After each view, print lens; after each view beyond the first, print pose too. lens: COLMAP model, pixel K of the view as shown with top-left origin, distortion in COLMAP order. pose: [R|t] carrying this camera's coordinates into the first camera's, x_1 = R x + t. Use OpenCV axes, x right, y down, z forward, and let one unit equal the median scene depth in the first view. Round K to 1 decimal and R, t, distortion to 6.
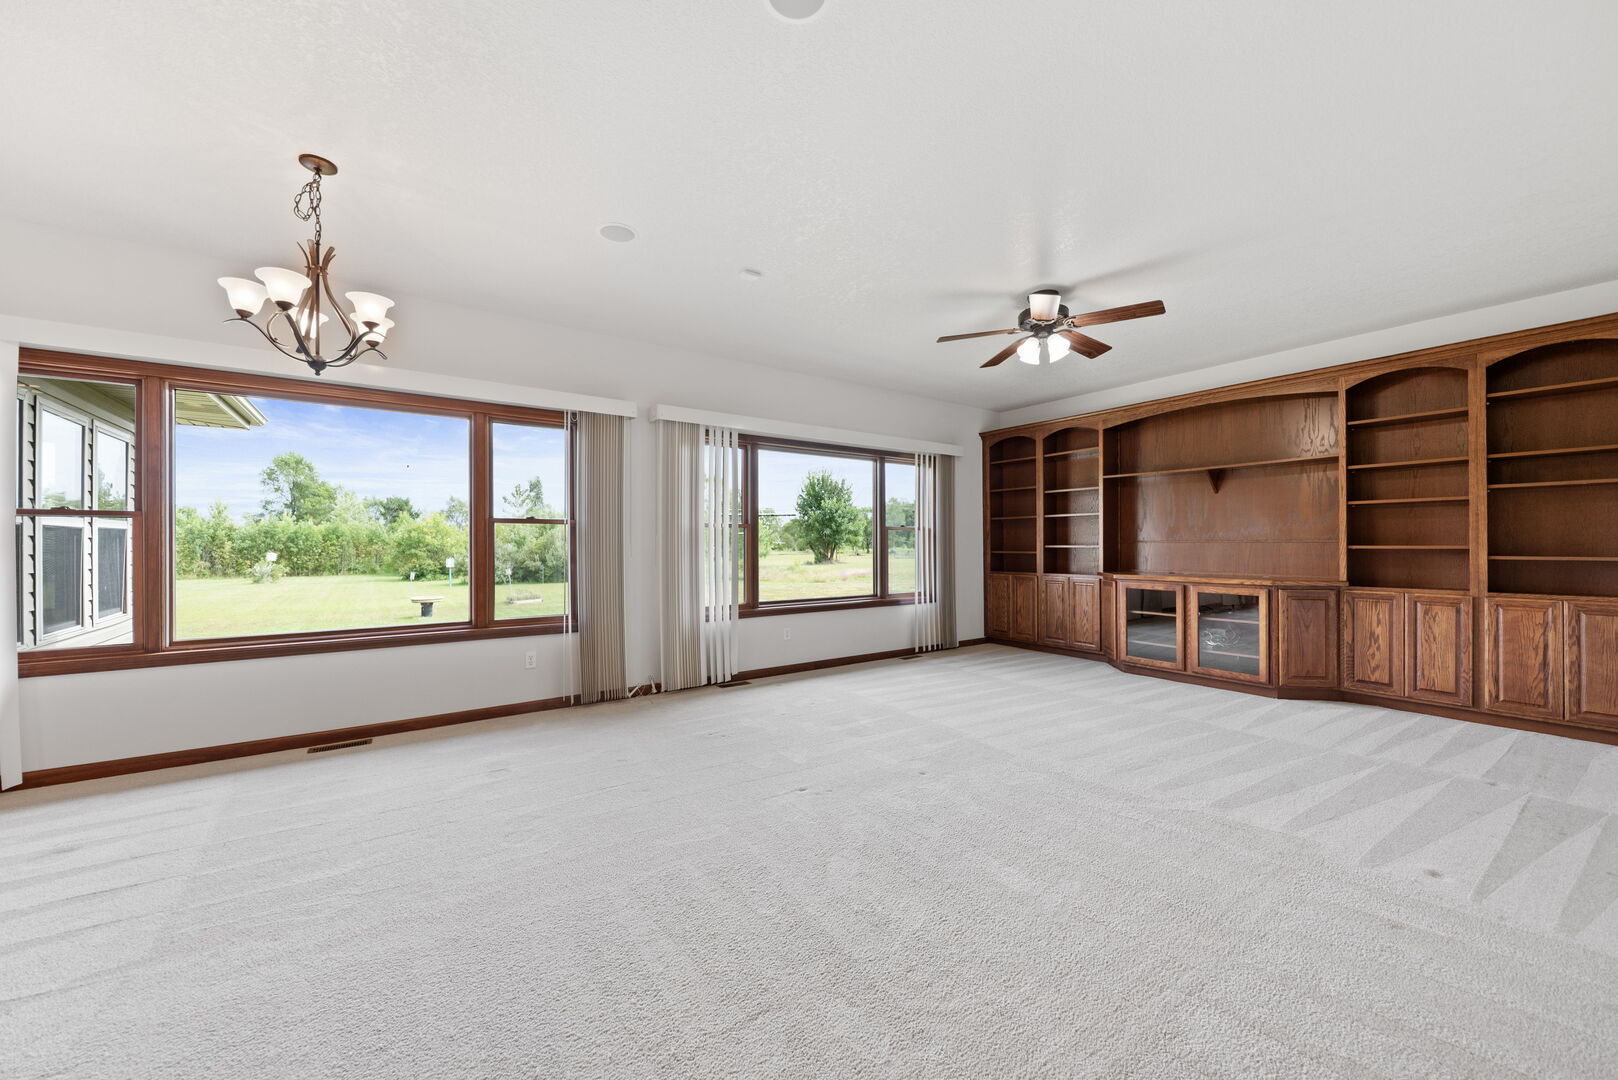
lens RADIAL K [[615.7, 0, 809.0], [0, 615.7, 540.0], [0, 0, 1]] dist [0.018807, -0.000066]
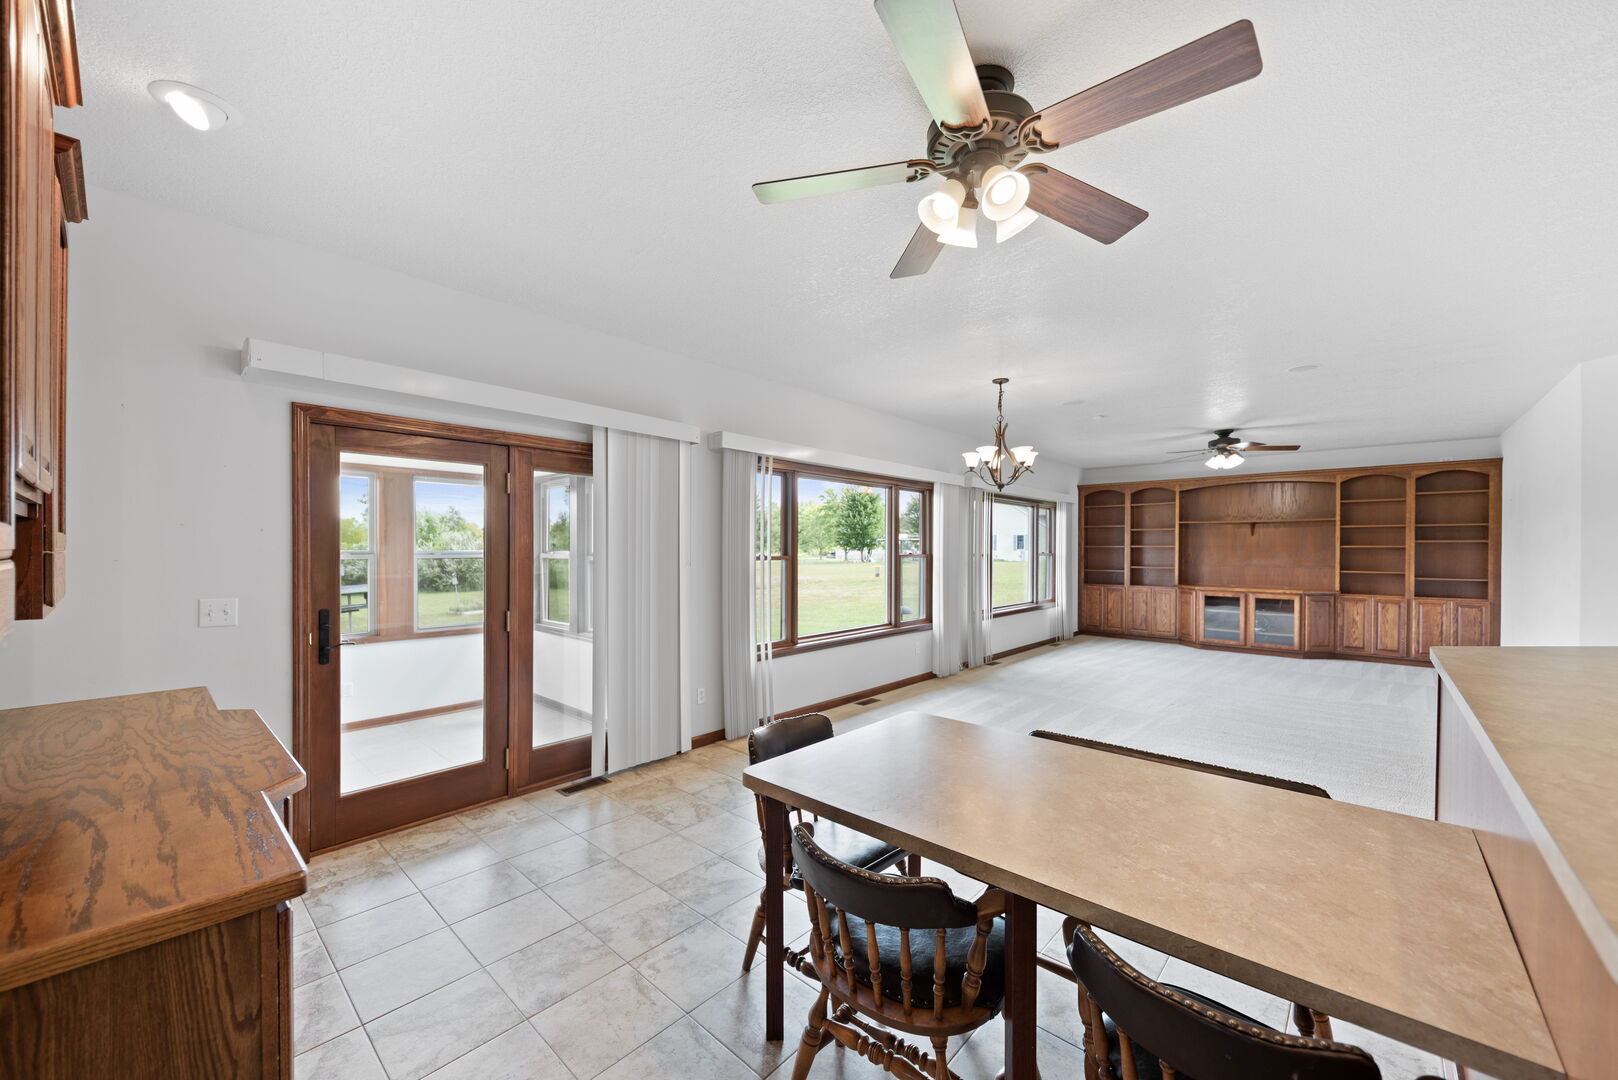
lens RADIAL K [[610.4, 0, 805.5], [0, 610.4, 552.1], [0, 0, 1]] dist [0.000684, 0.000029]
pose [[0.978719, 0.005050, 0.205142, -0.856946], [-0.007490, 0.999910, 0.011118, -0.045576], [-0.205068, -0.012418, 0.978669, -0.333822]]
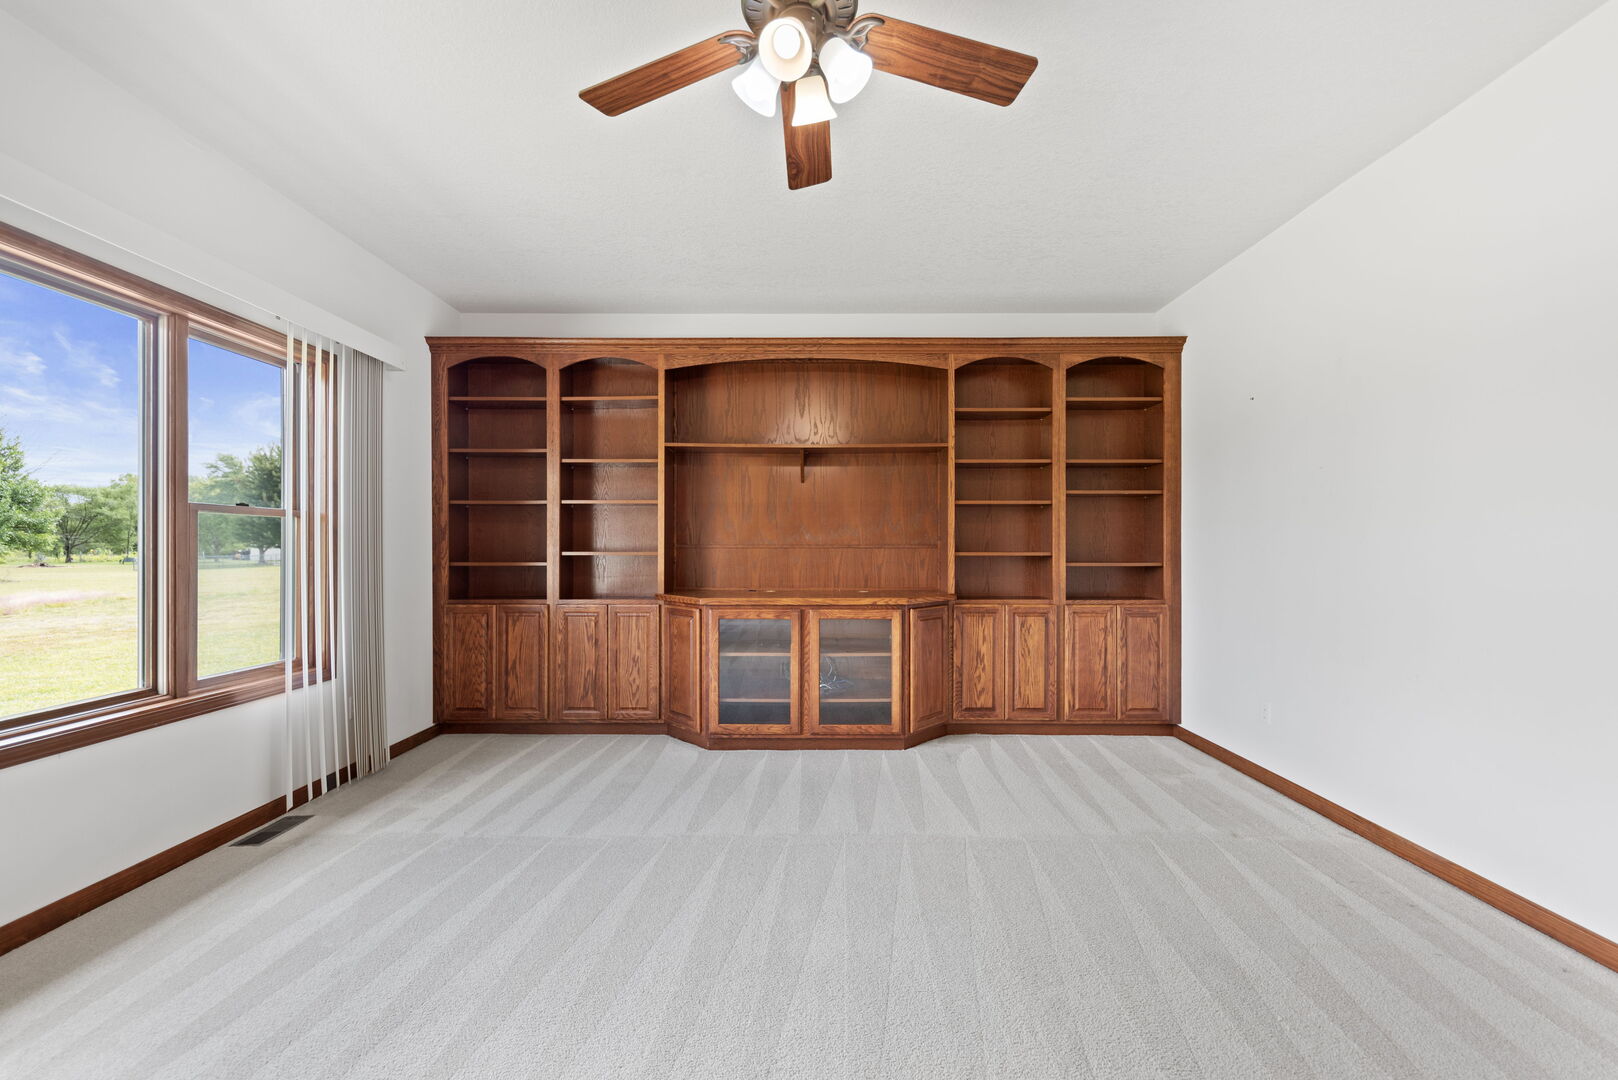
lens RADIAL K [[647.6, 0, 816.7], [0, 647.6, 546.5], [0, 0, 1]] dist [0.003566, 0.000323]
pose [[0.579902, 0.003864, 0.814677, 0.027280], [-0.007389, 0.999973, 0.000517, 0.001859], [-0.814653, -0.006320, 0.579914, 0.567002]]
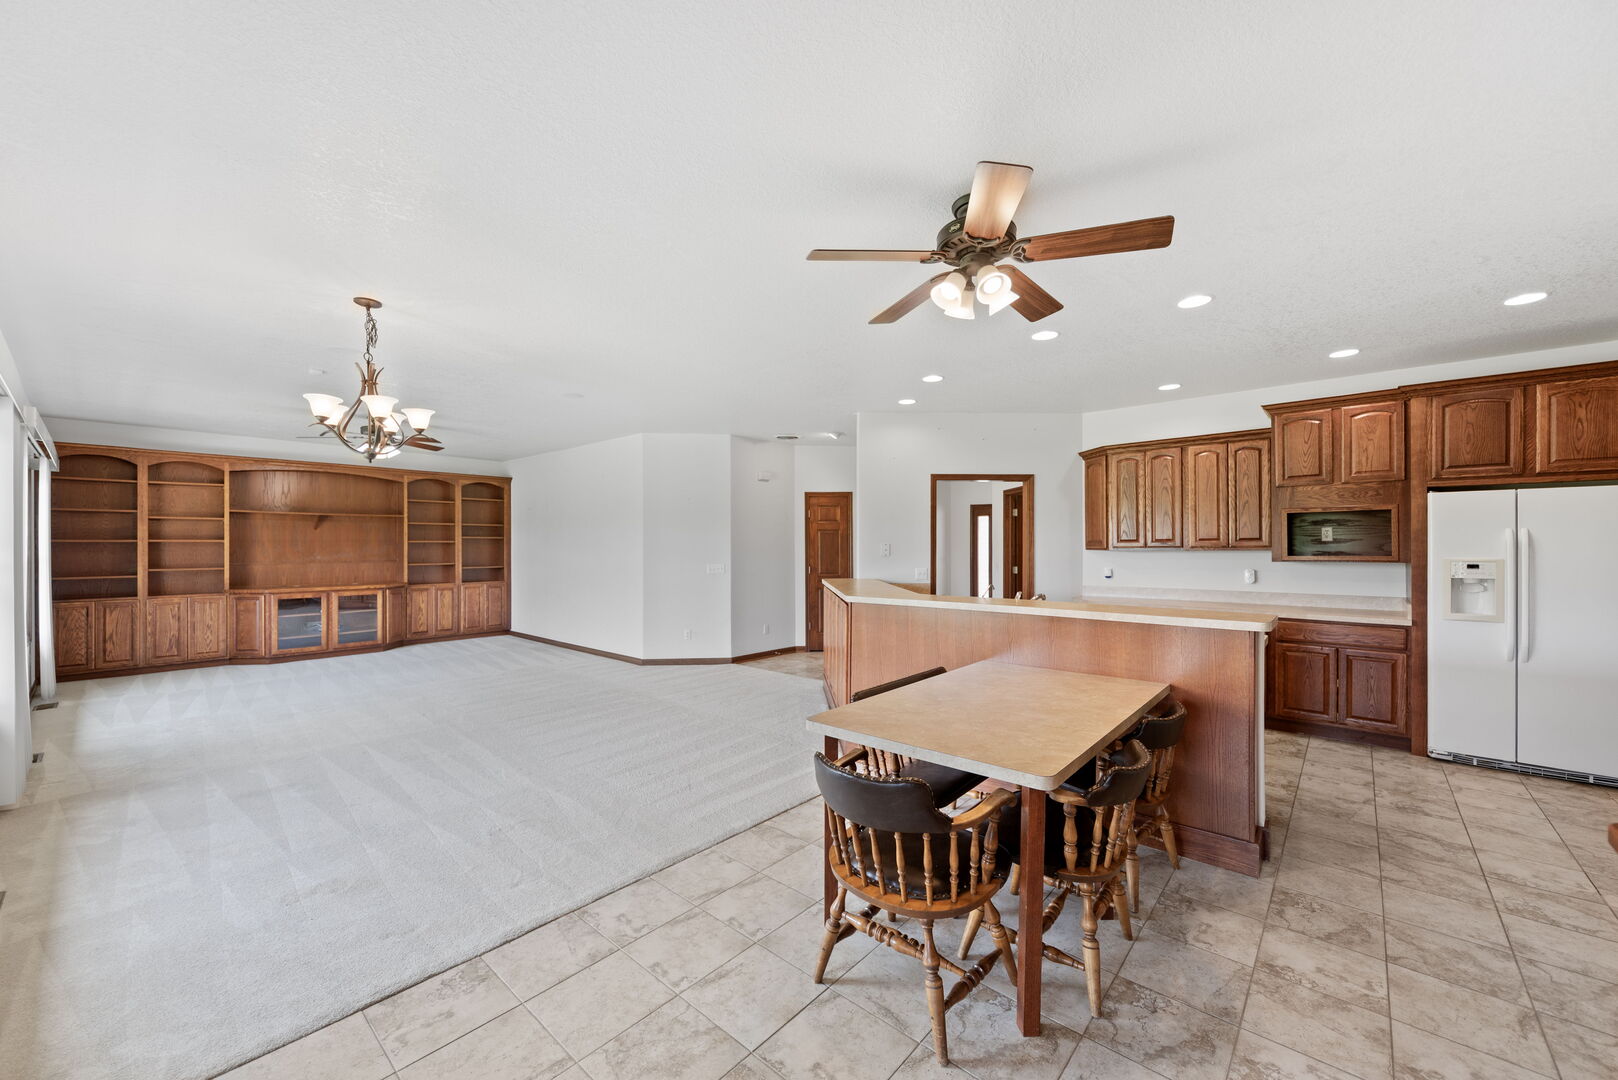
lens RADIAL K [[614.5, 0, 817.1], [0, 614.5, 543.8], [0, 0, 1]] dist [0.000500, -0.000169]
pose [[-0.237694, 0.003600, 0.971333, -1.116011], [-0.004181, 0.999980, -0.004729, -0.042901], [-0.971331, -0.005185, -0.237674, 0.204466]]
